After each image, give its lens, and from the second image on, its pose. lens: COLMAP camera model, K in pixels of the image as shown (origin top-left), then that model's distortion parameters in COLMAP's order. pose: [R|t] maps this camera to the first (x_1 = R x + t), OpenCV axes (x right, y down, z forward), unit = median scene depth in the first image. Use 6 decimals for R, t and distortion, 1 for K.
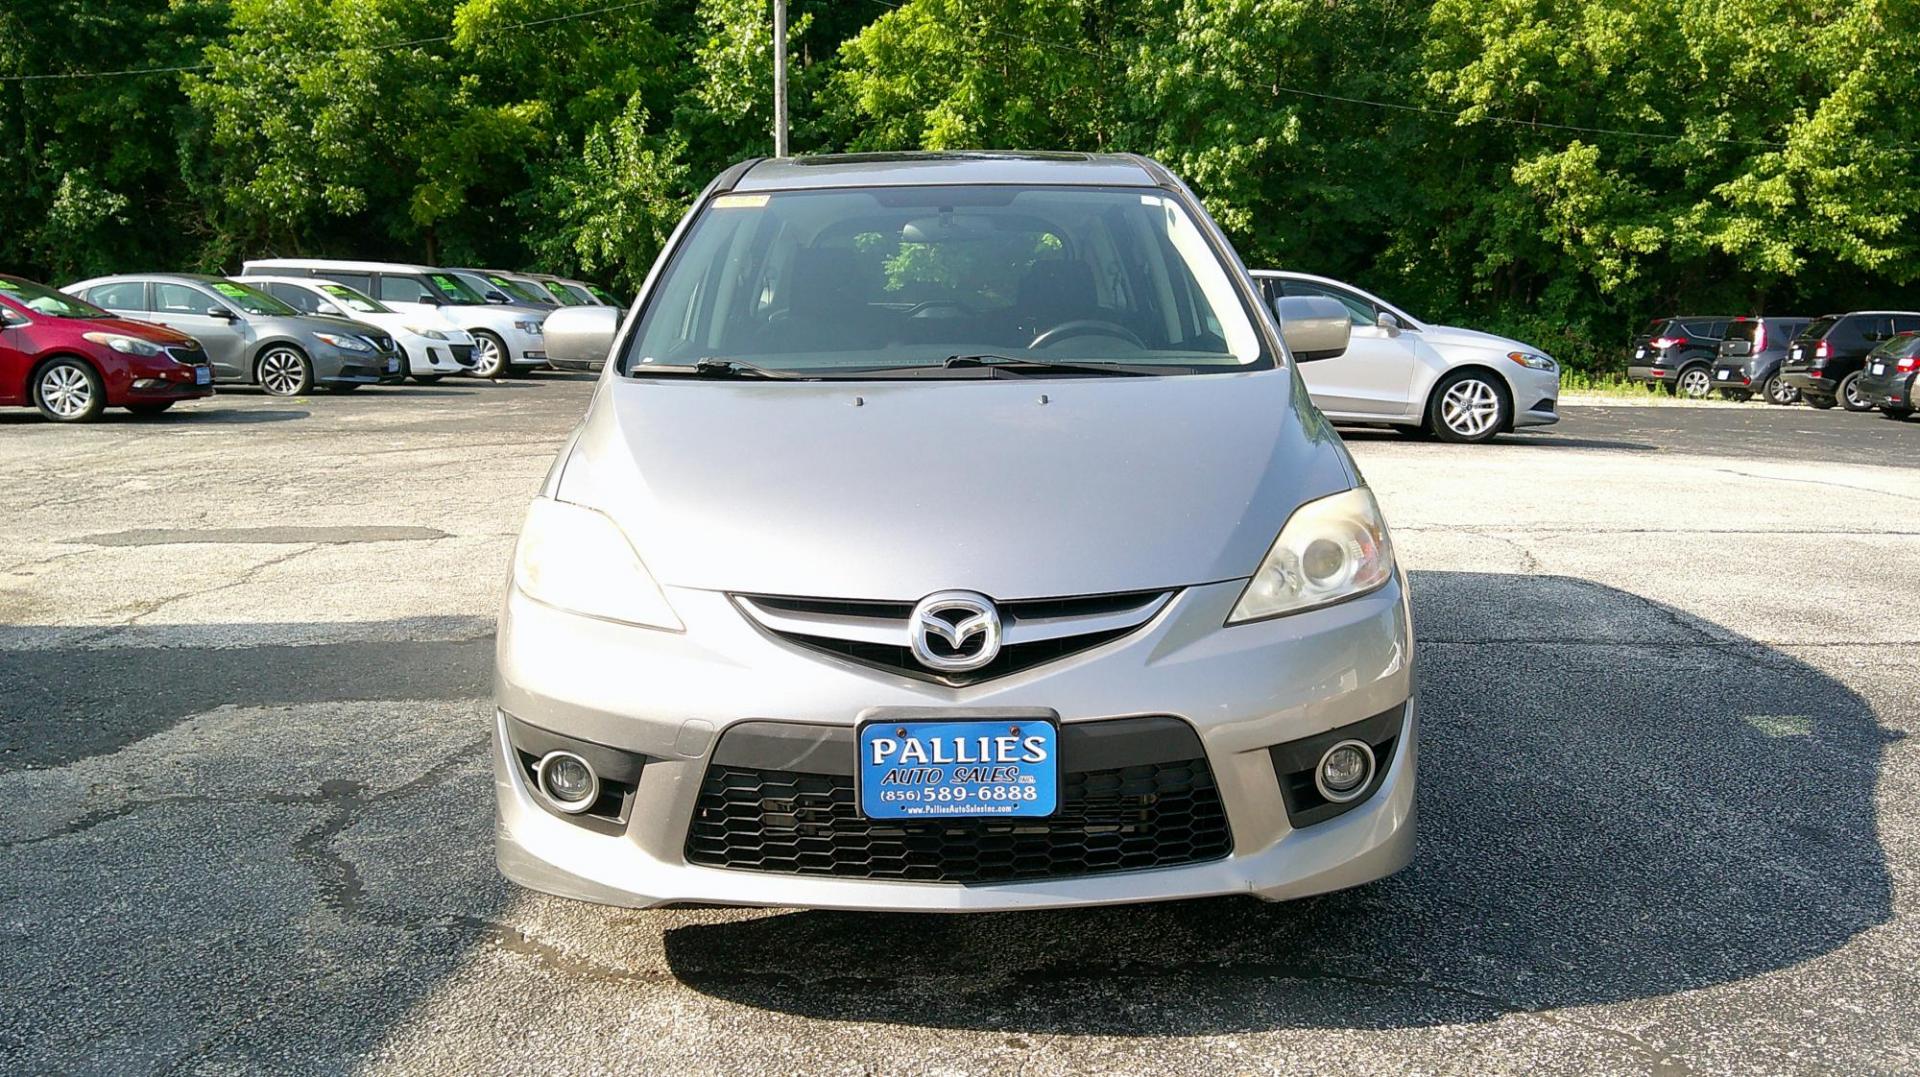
lens RADIAL K [[1705.6, 0, 951.1], [0, 1705.6, 531.8], [0, 0, 1]] dist [0.054998, -0.134860]
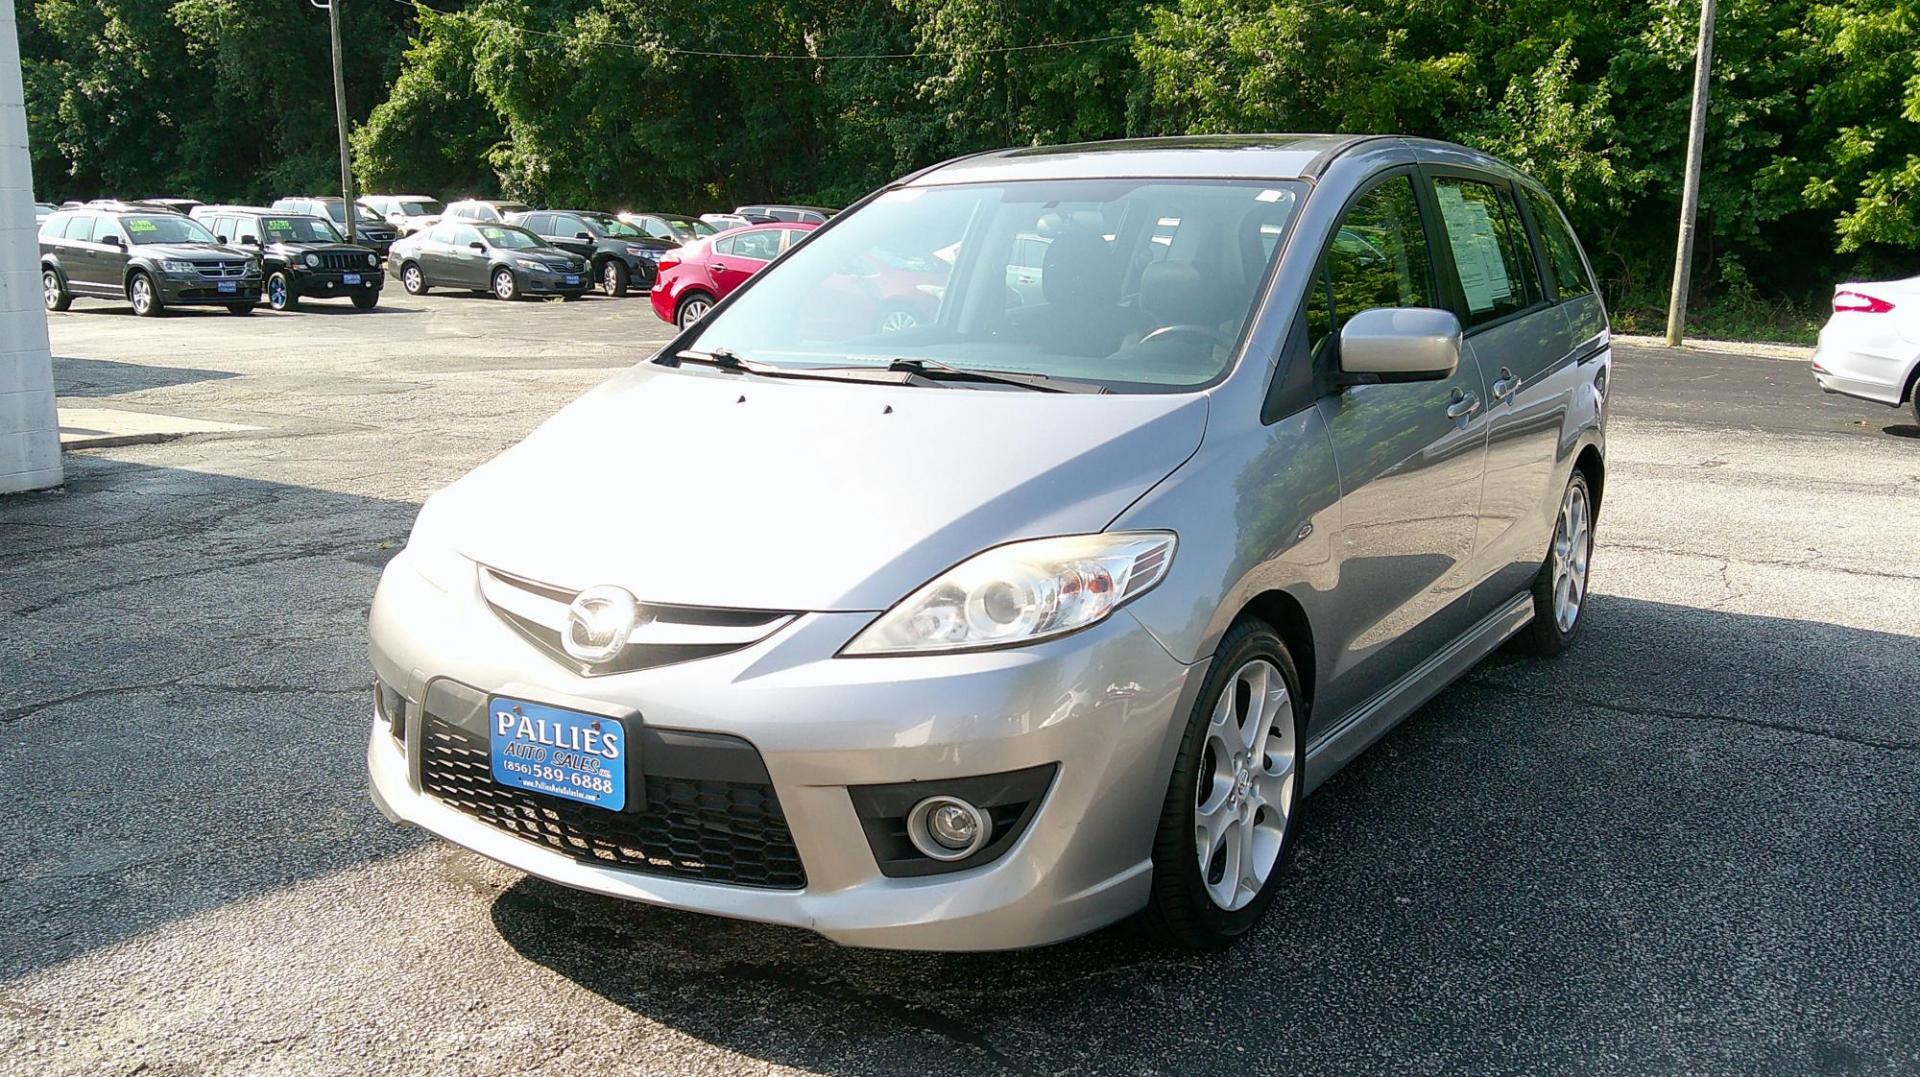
lens RADIAL K [[1705.6, 0, 945.3], [0, 1705.6, 528.2], [0, 0, 1]] dist [0.054998, -0.134860]
pose [[0.849957, 0.106870, -0.515898, 0.054496], [-0.093798, 0.994262, 0.051431, -0.005705], [0.518435, 0.004676, 0.855104, 0.015187]]
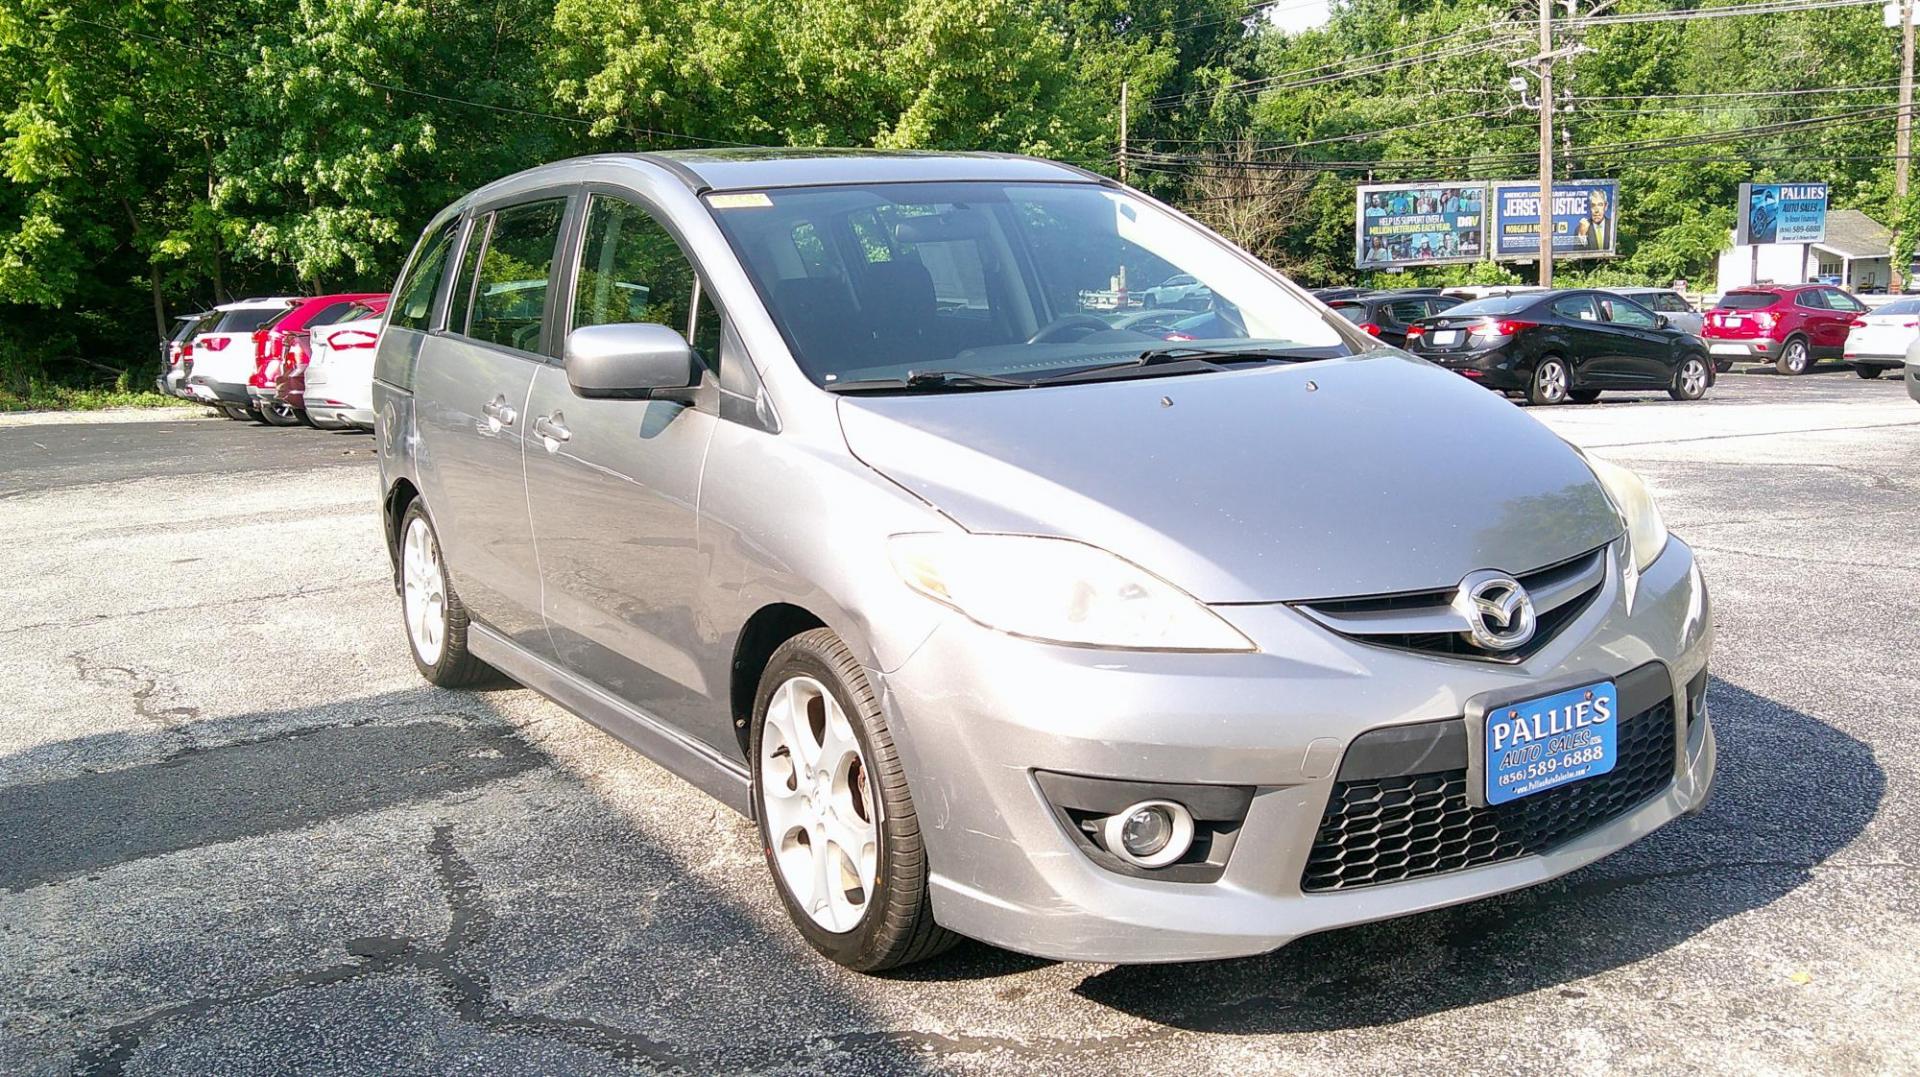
lens RADIAL K [[1705.6, 0, 930.7], [0, 1705.6, 528.5], [0, 0, 1]] dist [0.054998, -0.134860]
pose [[0.863410, -0.106807, 0.493068, -0.058975], [0.110384, 0.993647, 0.021948, -0.003747], [-0.492280, 0.035477, 0.869714, 0.020666]]
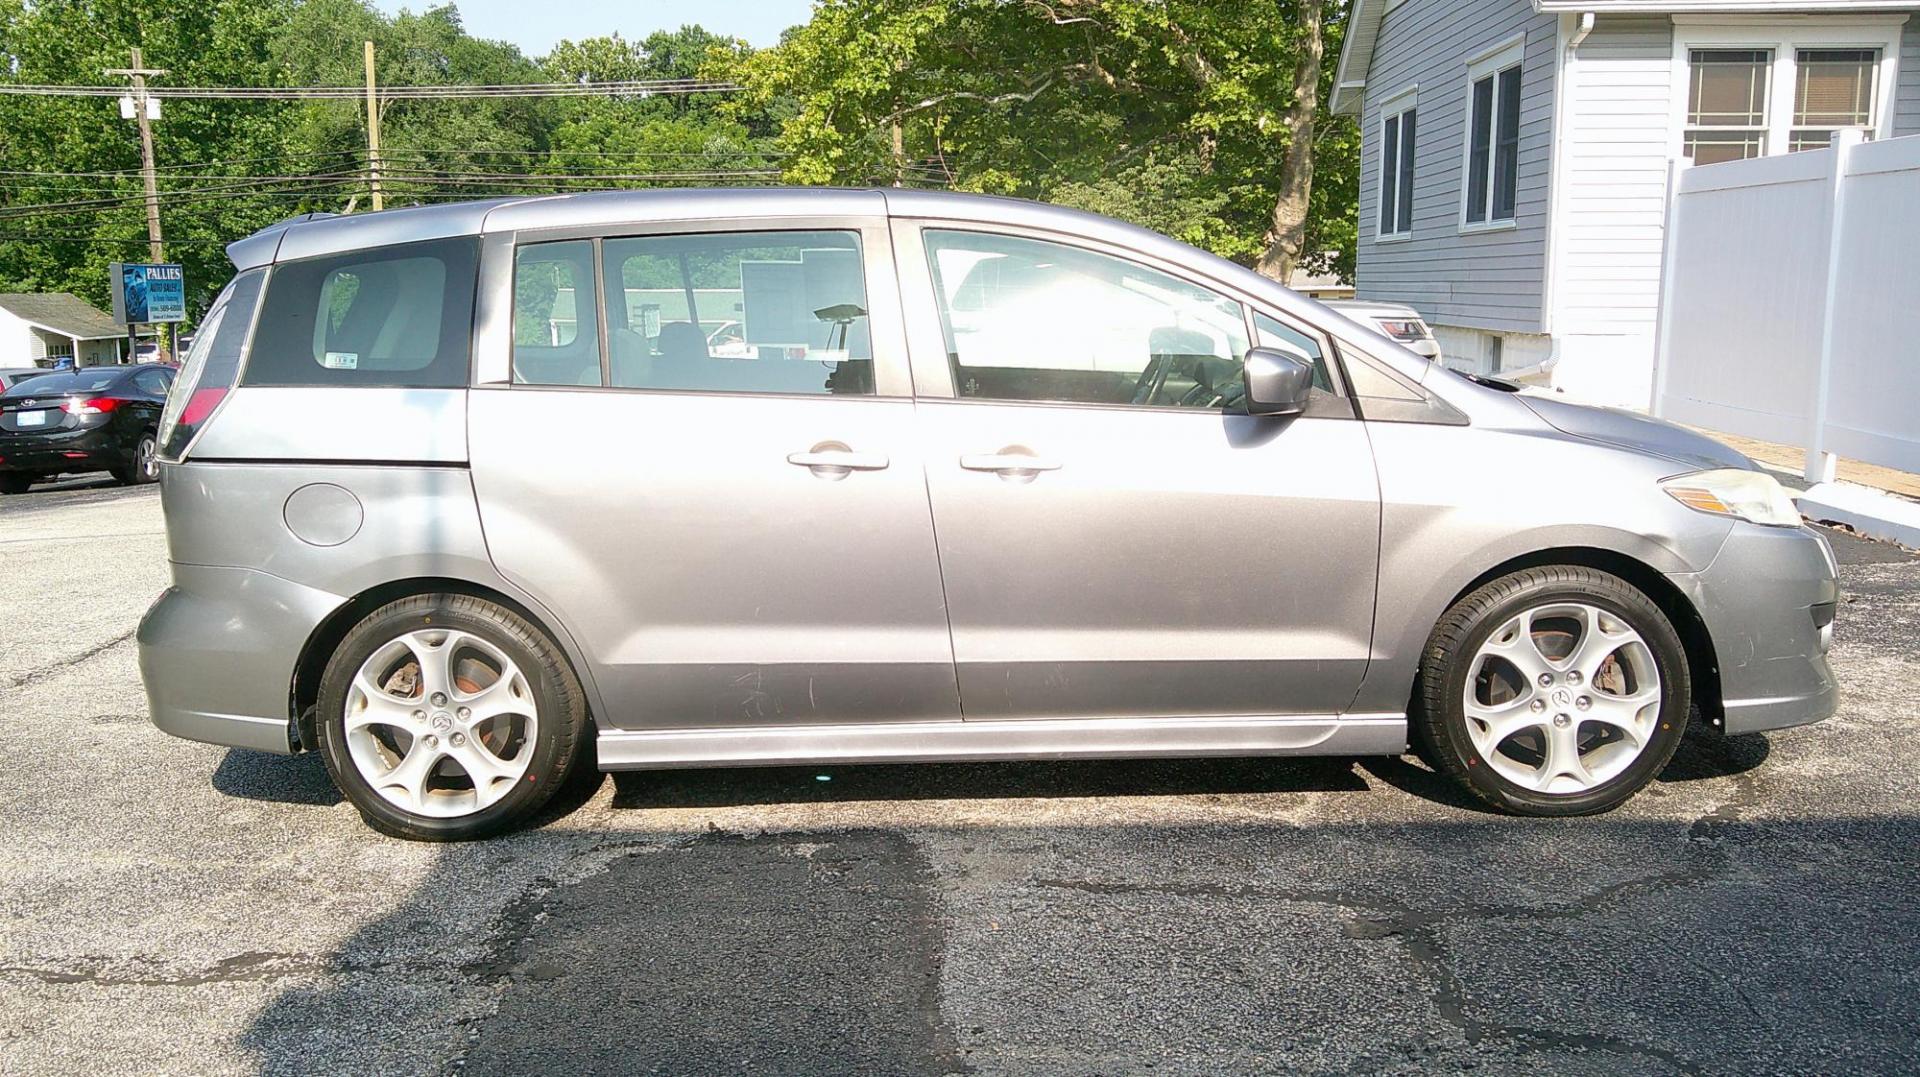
lens RADIAL K [[1705.6, 0, 944.6], [0, 1705.6, 525.1], [0, 0, 1]] dist [0.054998, -0.134860]
pose [[0.031084, -0.136608, 0.990137, -0.133622], [0.175189, 0.976026, 0.129161, -0.021468], [-0.984044, 0.169446, 0.054271, 0.127817]]
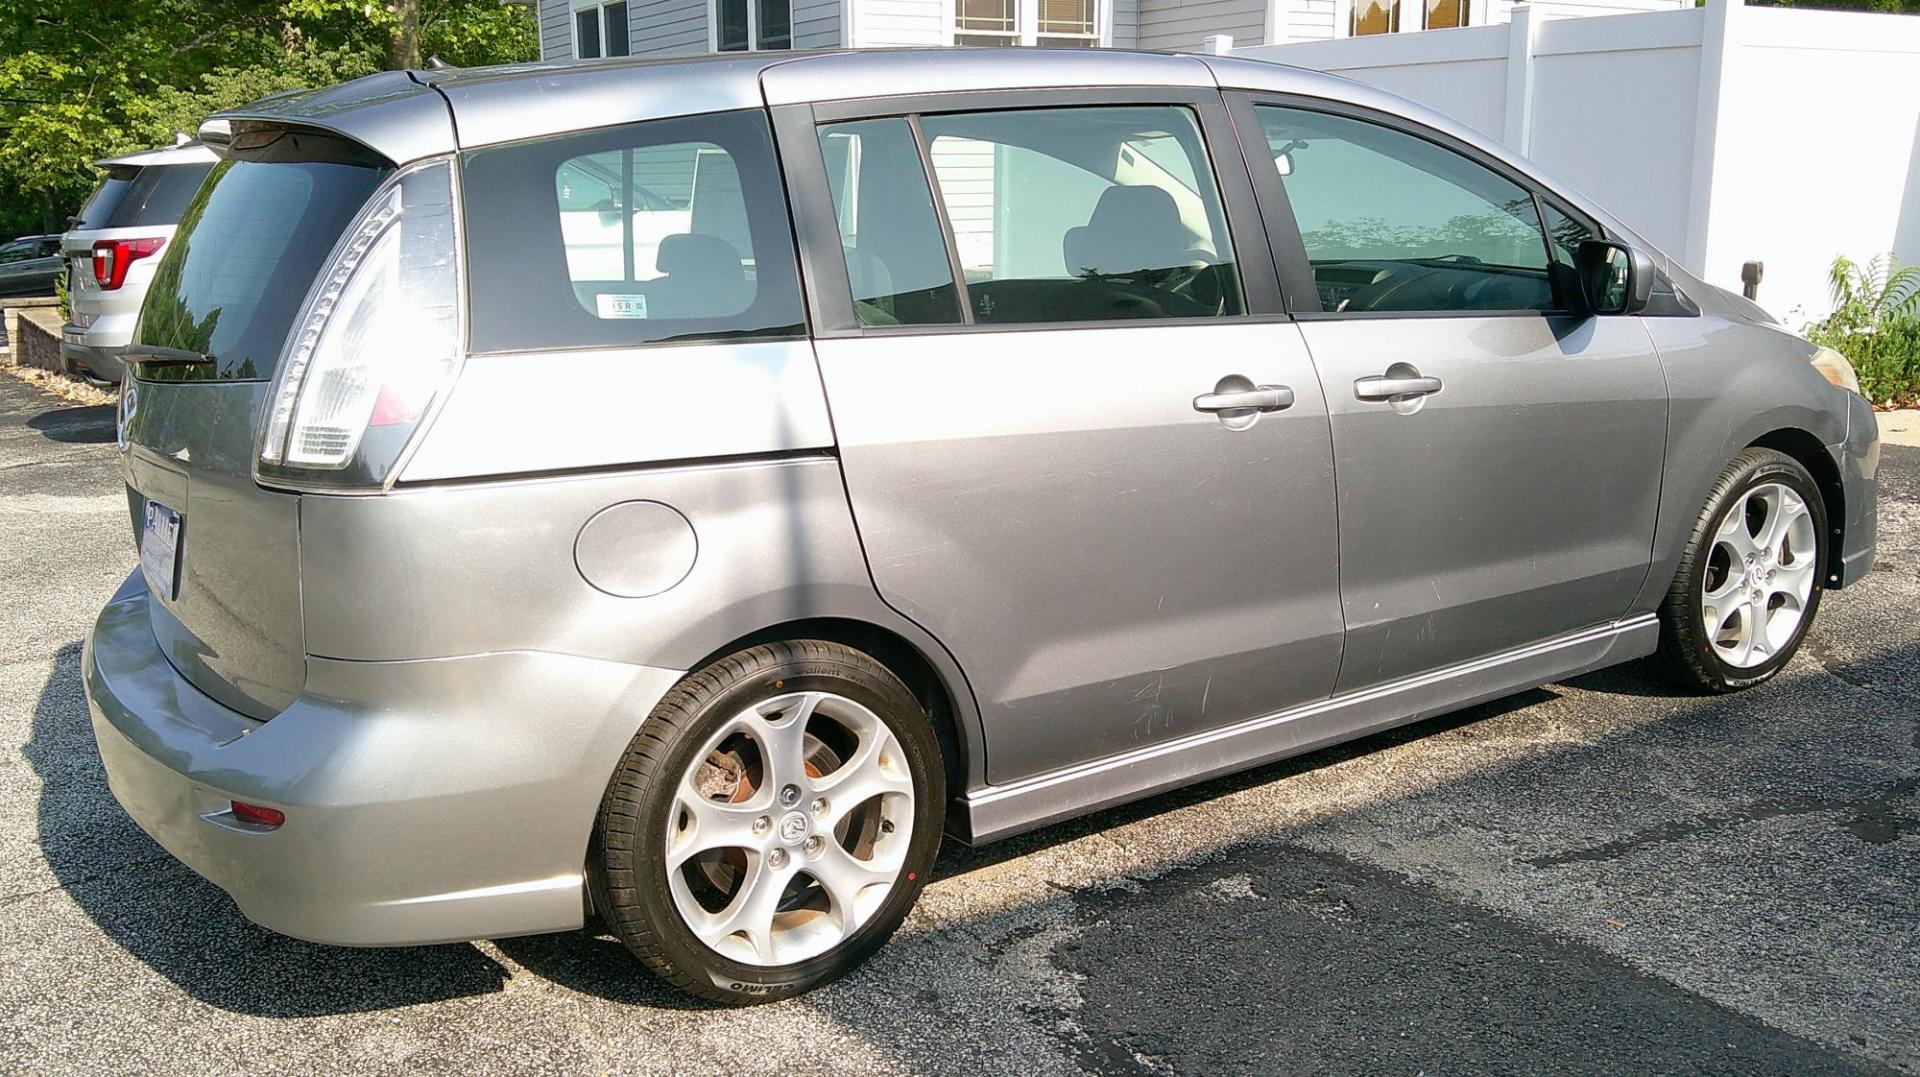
lens RADIAL K [[1705.6, 0, 922.9], [0, 1705.6, 529.8], [0, 0, 1]] dist [0.054998, -0.134860]
pose [[-0.520686, -0.161701, 0.838295, -0.091523], [0.162195, 0.945282, 0.283082, -0.033366], [-0.838200, 0.283364, -0.465968, 0.194287]]
